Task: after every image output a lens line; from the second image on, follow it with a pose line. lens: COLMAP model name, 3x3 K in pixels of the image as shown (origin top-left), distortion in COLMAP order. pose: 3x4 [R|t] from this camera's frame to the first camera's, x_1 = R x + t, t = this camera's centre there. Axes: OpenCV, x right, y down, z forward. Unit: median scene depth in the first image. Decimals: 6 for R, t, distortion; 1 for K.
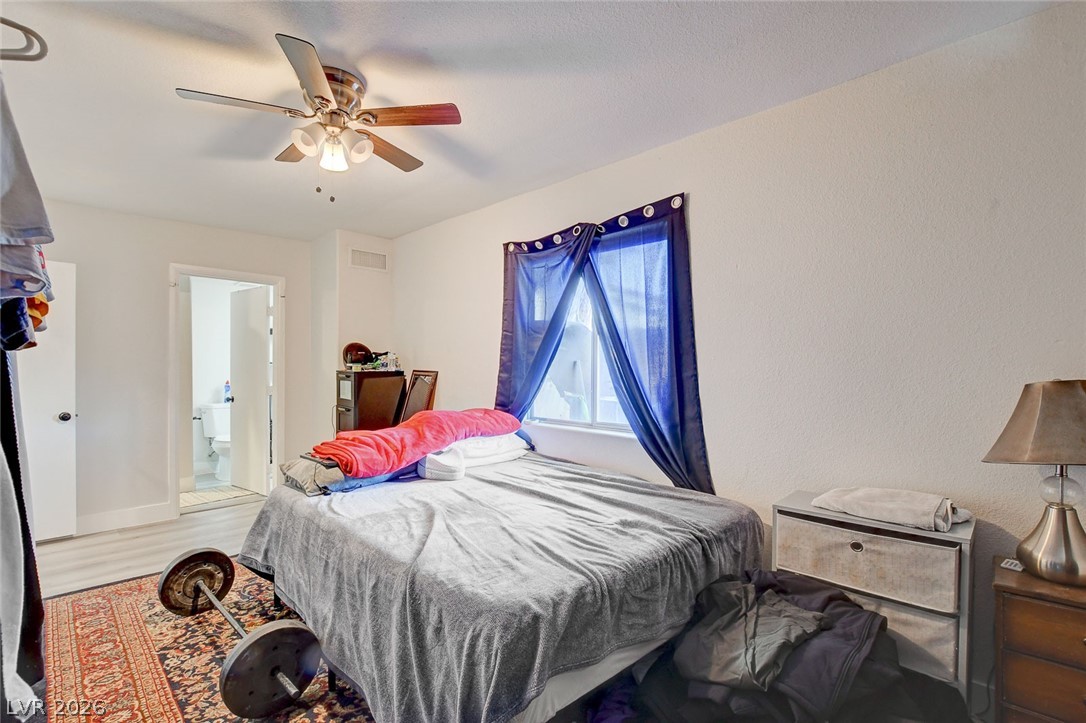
lens RADIAL K [[500.8, 0, 541.0], [0, 500.8, 369.5], [0, 0, 1]] dist [-0.024787, 0.003473]
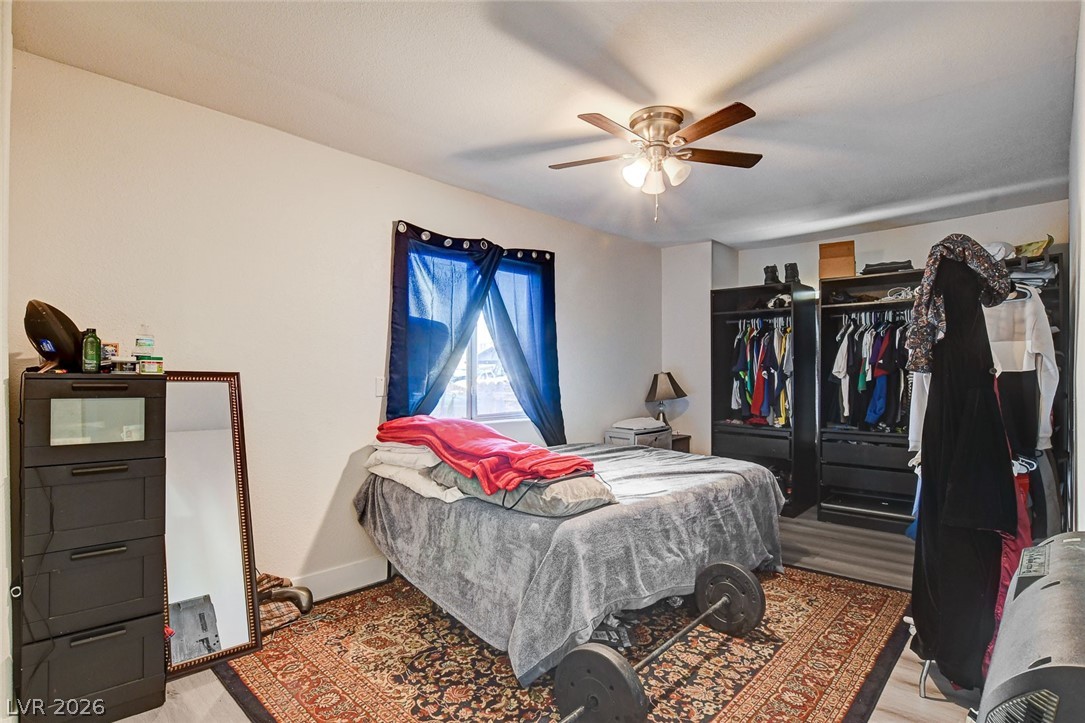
lens RADIAL K [[566.2, 0, 540.7], [0, 566.2, 362.1], [0, 0, 1]] dist [-0.019271, 0.000803]
pose [[-0.038041, 0.006668, 0.999254, -1.327174], [0.001934, 0.999976, -0.006600, -0.007655], [-0.999274, 0.001681, -0.038053, 1.021144]]
